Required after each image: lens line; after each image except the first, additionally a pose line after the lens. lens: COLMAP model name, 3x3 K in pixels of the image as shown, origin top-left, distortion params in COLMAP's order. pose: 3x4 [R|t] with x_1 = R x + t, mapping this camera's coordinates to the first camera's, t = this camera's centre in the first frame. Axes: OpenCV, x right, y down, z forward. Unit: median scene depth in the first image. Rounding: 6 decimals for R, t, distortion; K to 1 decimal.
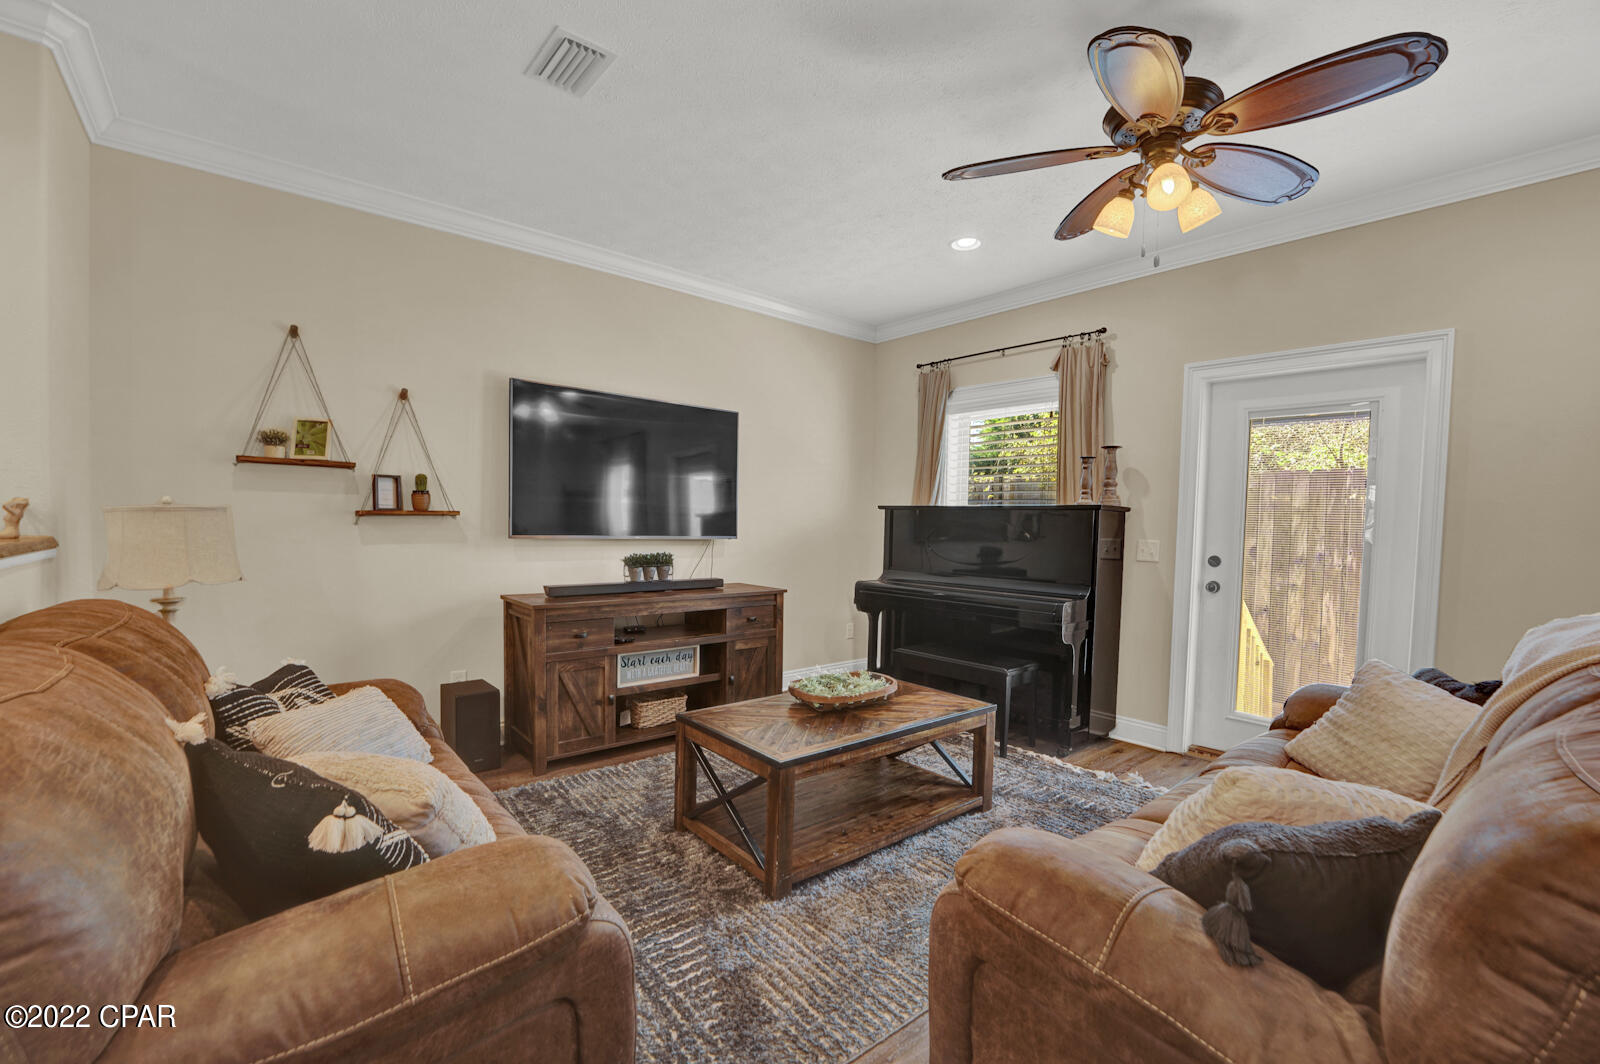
lens RADIAL K [[670.4, 0, 789.2], [0, 670.4, 550.4], [0, 0, 1]] dist [-0.032965, 0.004541]
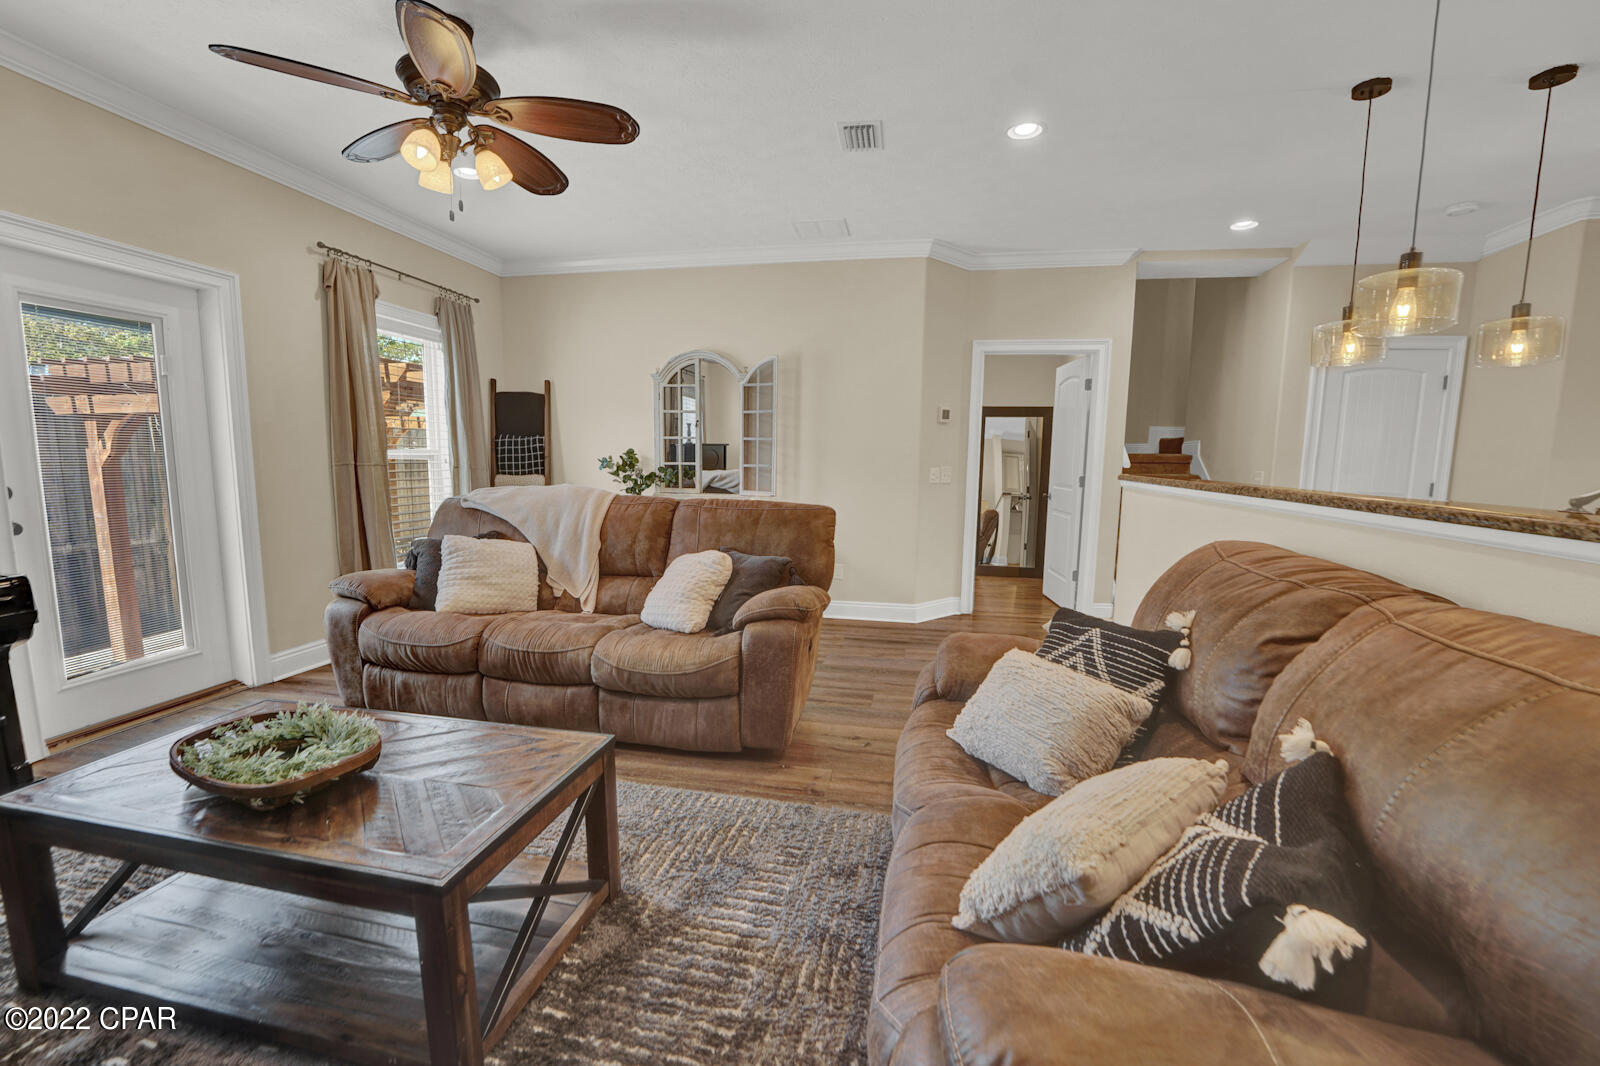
lens RADIAL K [[679.6, 0, 792.7], [0, 679.6, 550.3], [0, 0, 1]] dist [-0.027849, 0.000598]
pose [[-0.620969, -0.132865, 0.772492, -0.480612], [0.012383, 0.983743, 0.179153, -0.038722], [-0.783737, 0.120814, -0.609229, 0.787994]]
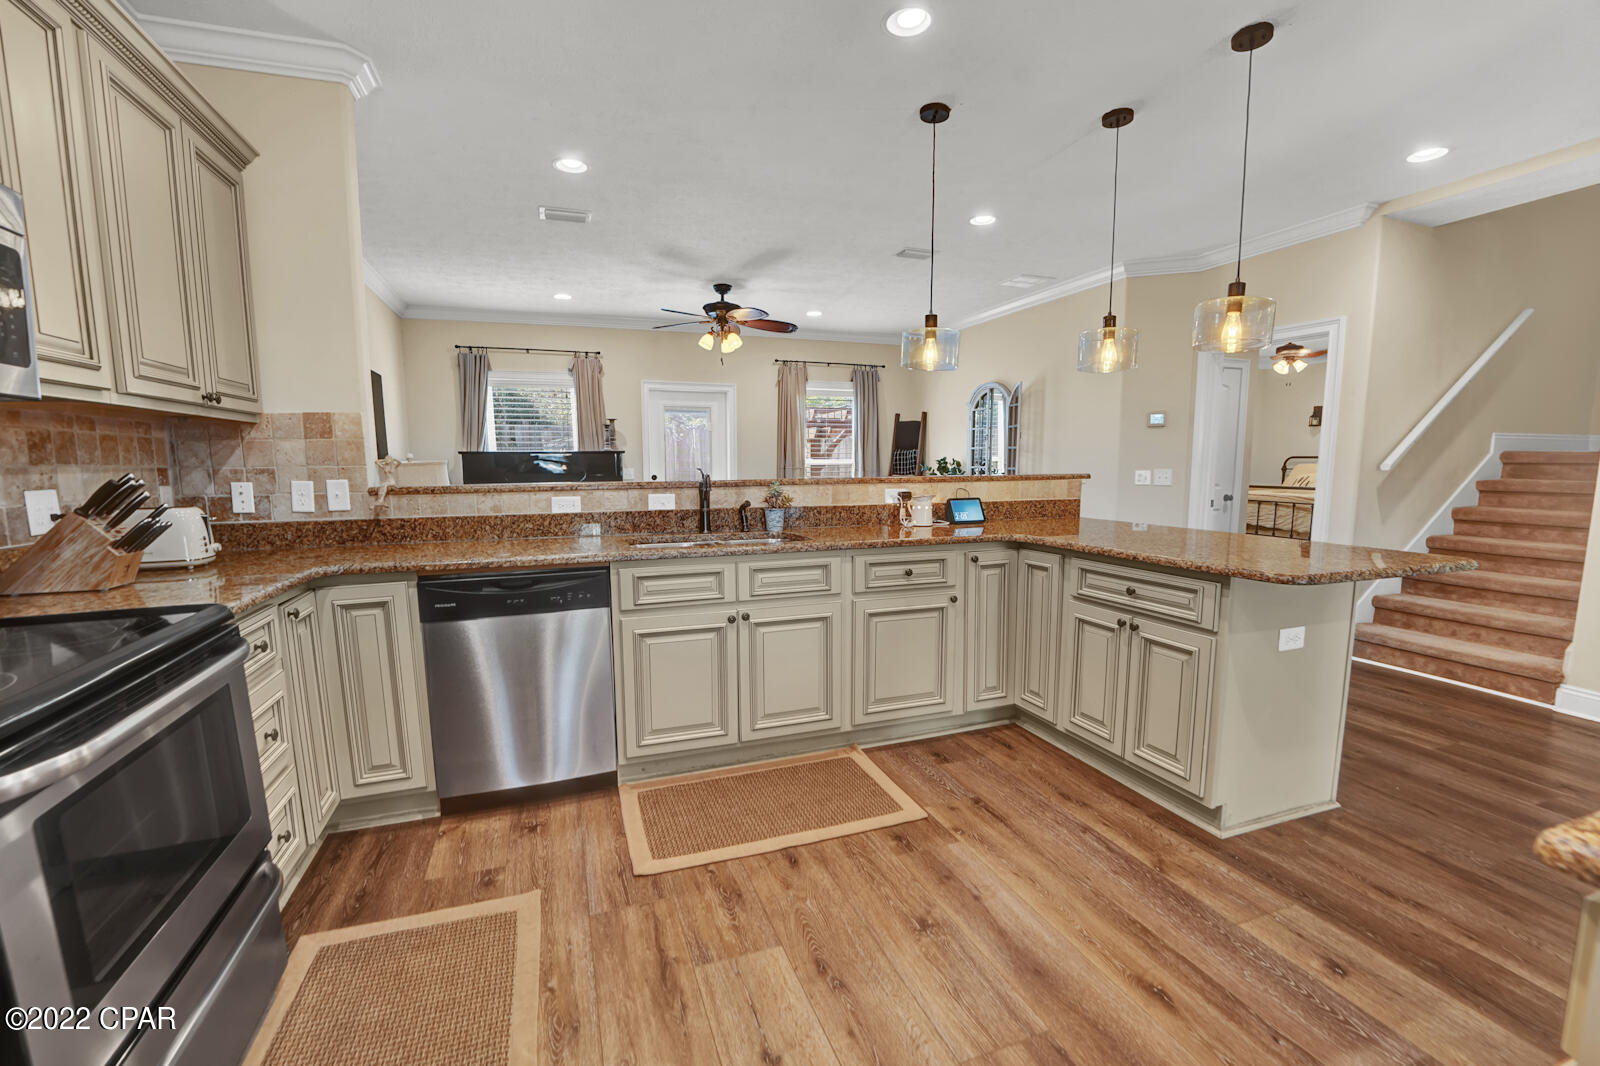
lens RADIAL K [[670.4, 0, 789.2], [0, 670.4, 551.4], [0, 0, 1]] dist [-0.032965, 0.004541]
pose [[0.355364, -0.146041, 0.923249, -1.217152], [0.056121, 0.989271, 0.134883, -0.013963], [-0.933042, 0.003881, 0.359748, -0.153881]]
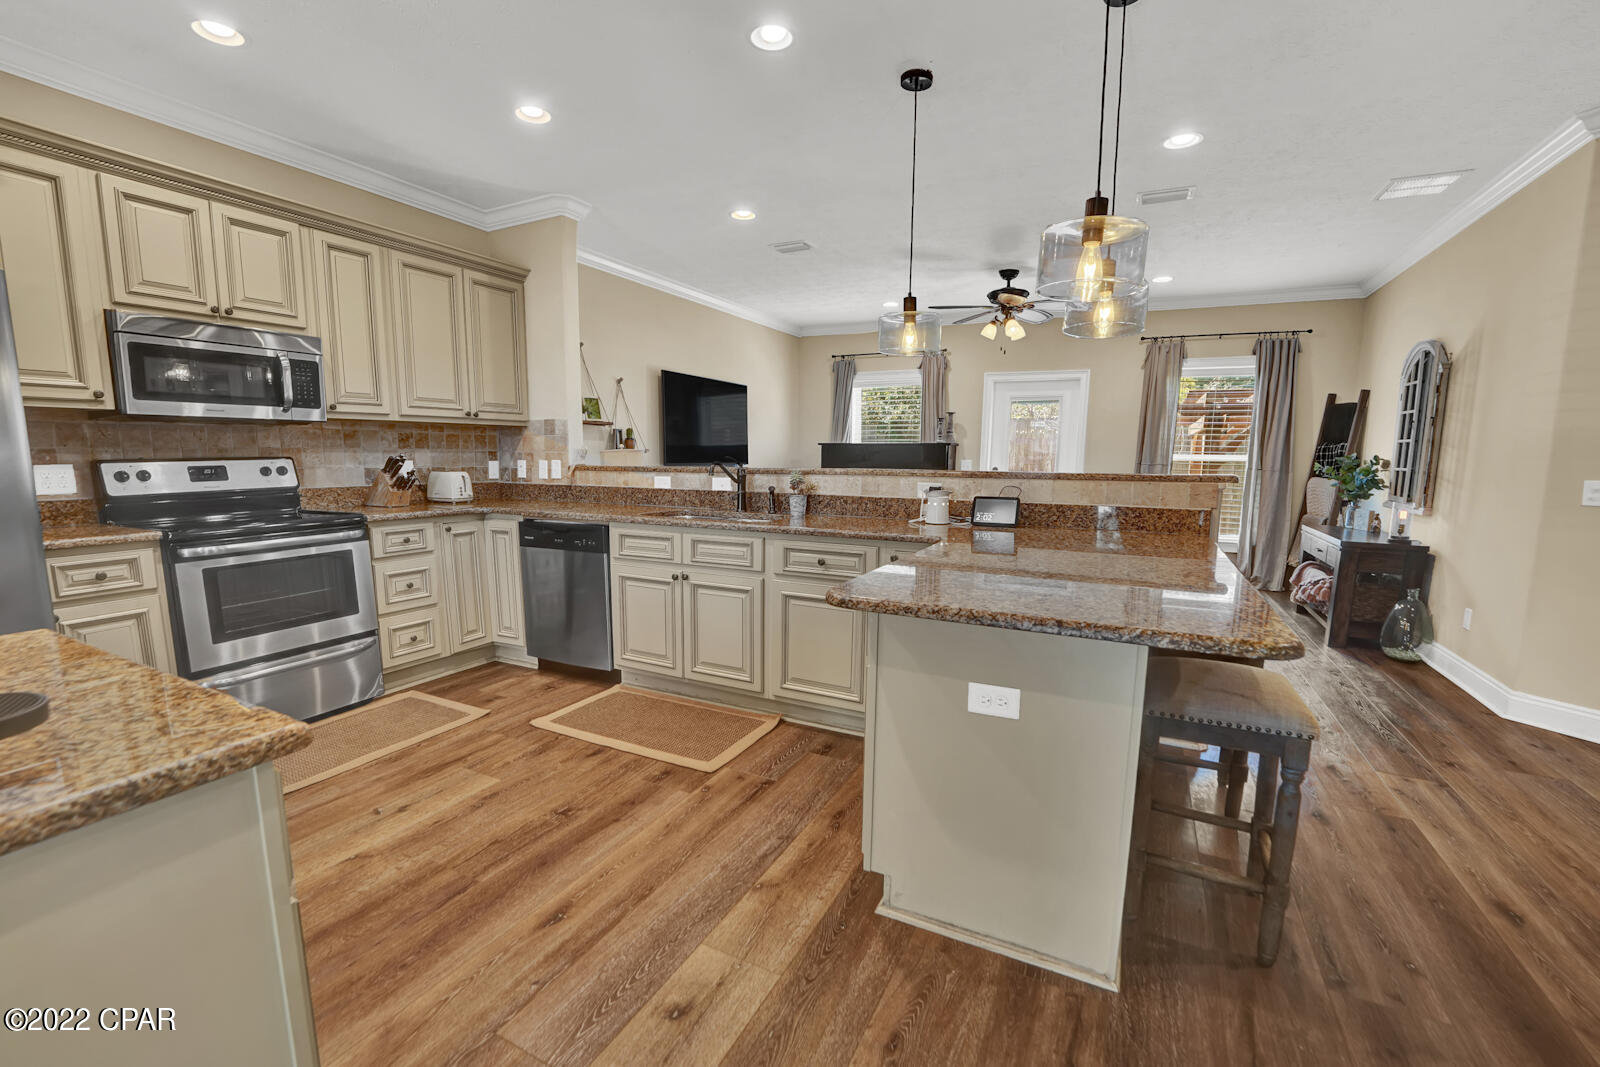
lens RADIAL K [[670.4, 0, 789.2], [0, 670.4, 551.9], [0, 0, 1]] dist [-0.032965, 0.004541]
pose [[0.923377, -0.069307, 0.377587, -0.785374], [0.029266, 0.993415, 0.110775, 0.022274], [-0.382777, -0.091236, 0.919324, -0.719793]]
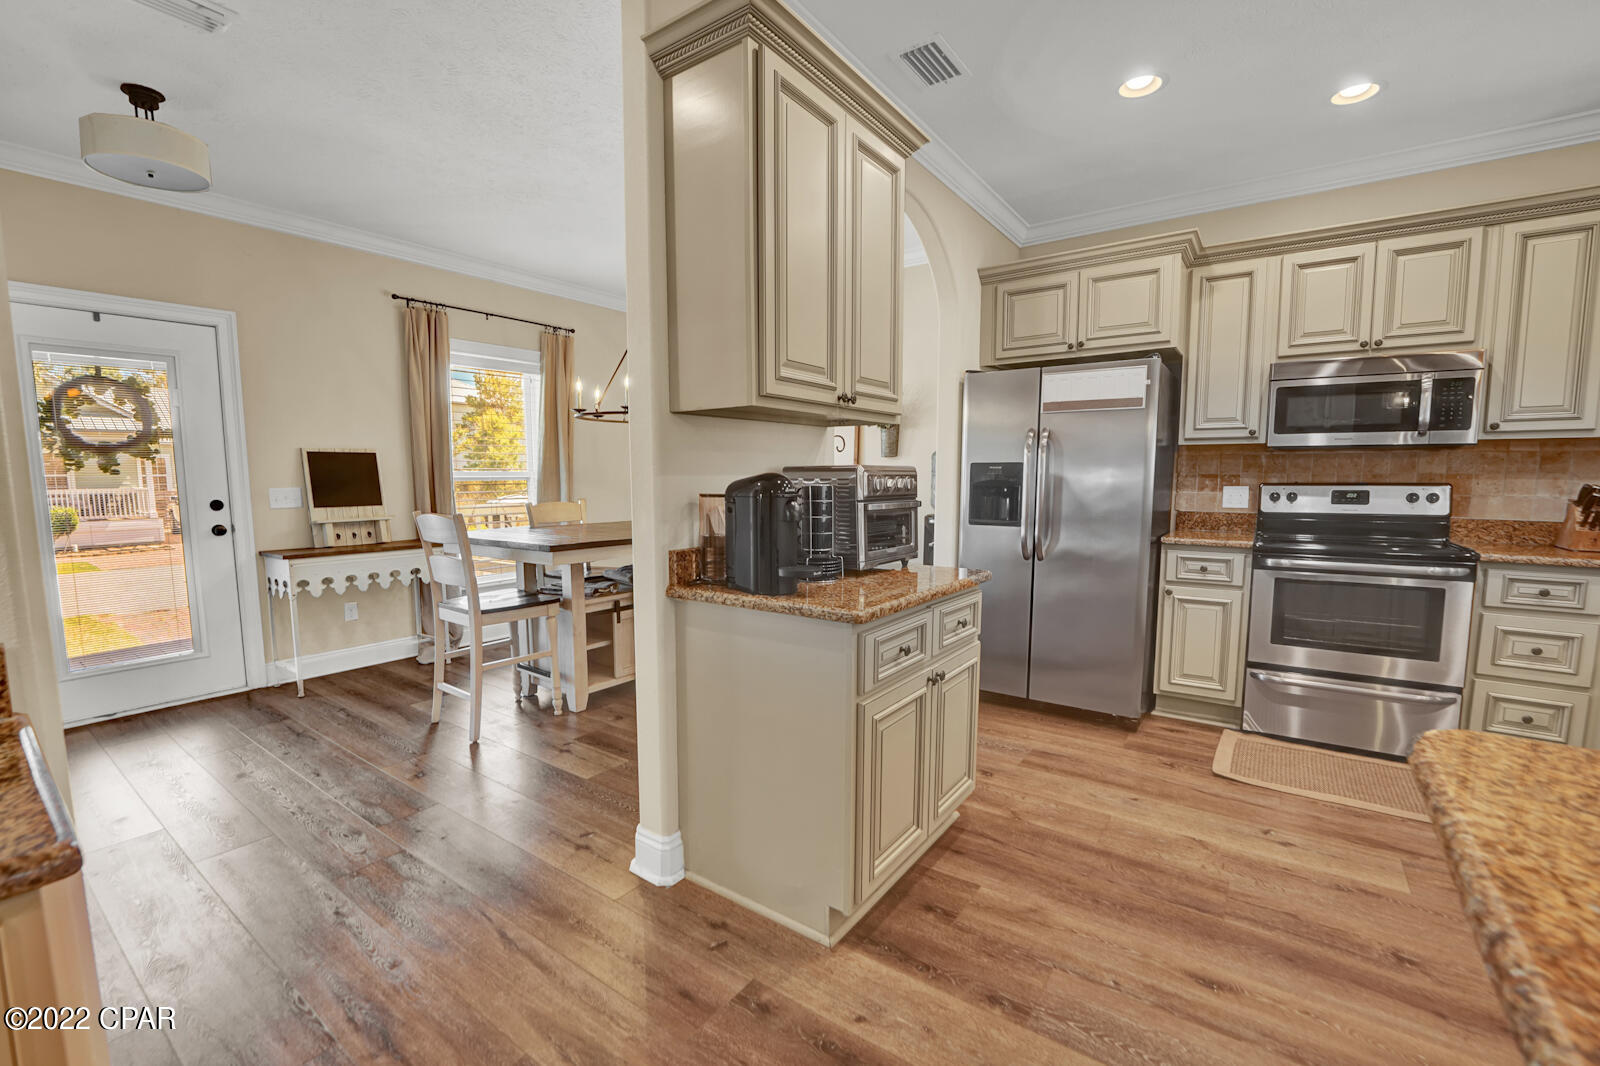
lens RADIAL K [[679.6, 0, 792.7], [0, 679.6, 550.3], [0, 0, 1]] dist [-0.027849, 0.000598]
pose [[0.239451, 0.086541, -0.967044, -0.432174], [-0.038256, 0.996087, 0.079667, 0.022586], [0.970154, 0.017918, 0.241825, -0.615715]]
